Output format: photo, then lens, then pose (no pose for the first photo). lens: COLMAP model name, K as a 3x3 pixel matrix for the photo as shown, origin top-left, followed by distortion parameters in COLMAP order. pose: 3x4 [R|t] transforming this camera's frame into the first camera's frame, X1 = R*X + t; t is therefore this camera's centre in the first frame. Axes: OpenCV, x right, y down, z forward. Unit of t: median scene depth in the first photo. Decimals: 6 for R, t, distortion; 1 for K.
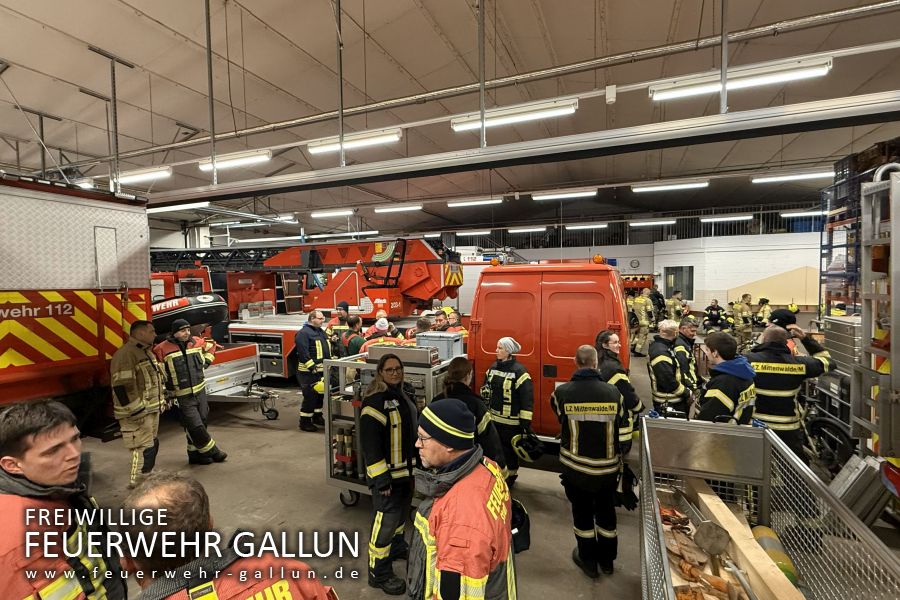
lens RADIAL K [[437.1, 0, 468.8], [0, 437.1, 302.9], [0, 0, 1]] dist [-0.007434, 0.001406]
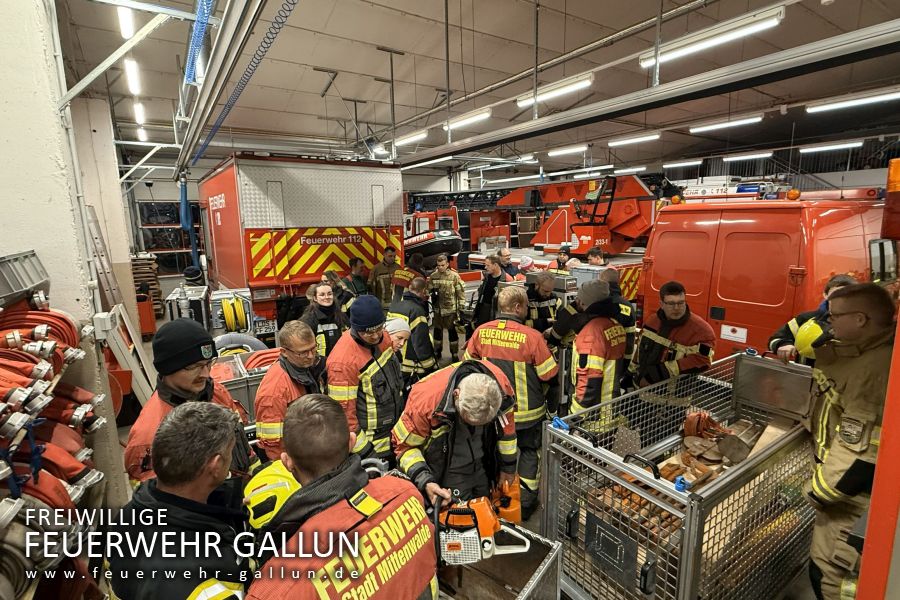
lens RADIAL K [[437.1, 0, 446.0], [0, 437.1, 300.0], [0, 0, 1]] dist [-0.007434, 0.001406]
pose [[0.825504, 0.098124, -0.555800, 0.118970], [-0.020672, 0.989367, 0.143964, -0.000517], [0.564017, -0.107354, 0.818755, -0.073816]]
